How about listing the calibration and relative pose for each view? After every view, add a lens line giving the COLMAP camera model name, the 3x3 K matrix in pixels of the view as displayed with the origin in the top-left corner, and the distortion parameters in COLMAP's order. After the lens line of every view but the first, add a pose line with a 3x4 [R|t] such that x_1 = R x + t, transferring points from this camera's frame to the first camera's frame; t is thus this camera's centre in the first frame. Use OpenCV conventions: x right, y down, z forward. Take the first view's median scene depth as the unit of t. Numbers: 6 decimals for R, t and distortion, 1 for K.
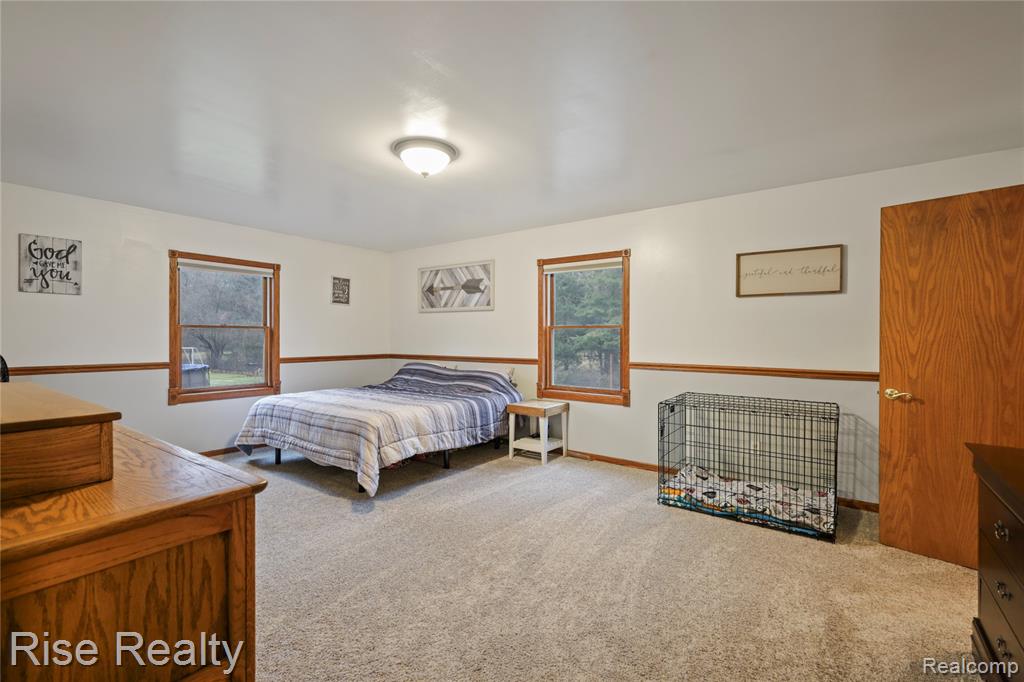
lens RADIAL K [[445.3, 0, 521.4], [0, 445.3, 346.5], [0, 0, 1]] dist [0.003595, -0.001472]
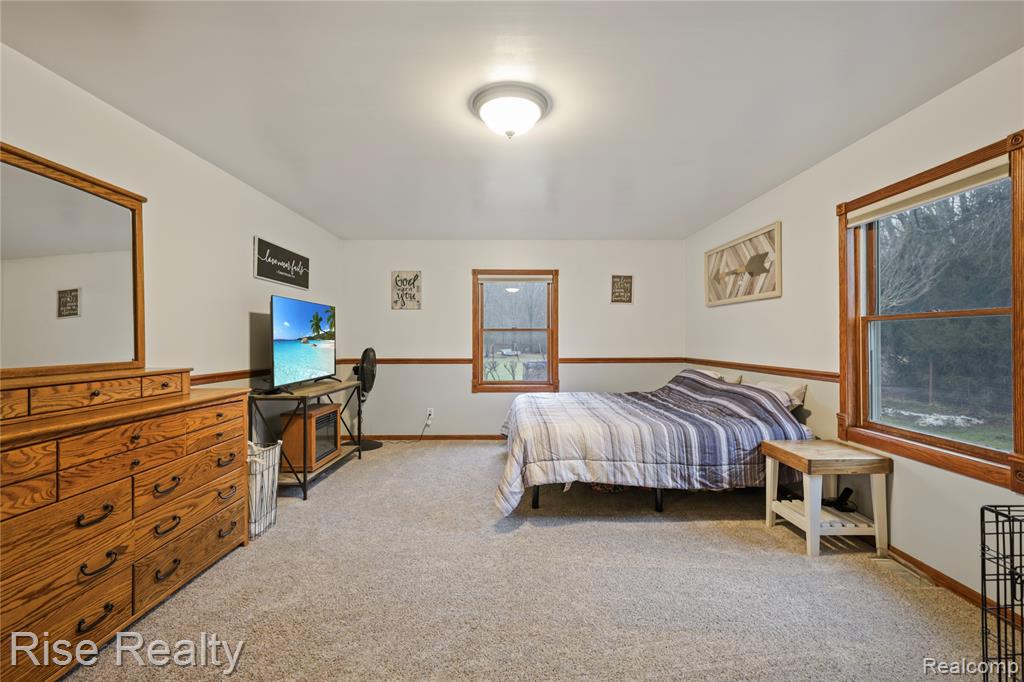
lens RADIAL K [[445.3, 0, 519.3], [0, 445.3, 341.5], [0, 0, 1]] dist [0.003595, -0.001472]
pose [[0.605014, 0.000562, -0.796215, 0.270382], [-0.012478, 0.999884, -0.008776, -0.003712], [0.796117, 0.015245, 0.604950, 0.327541]]
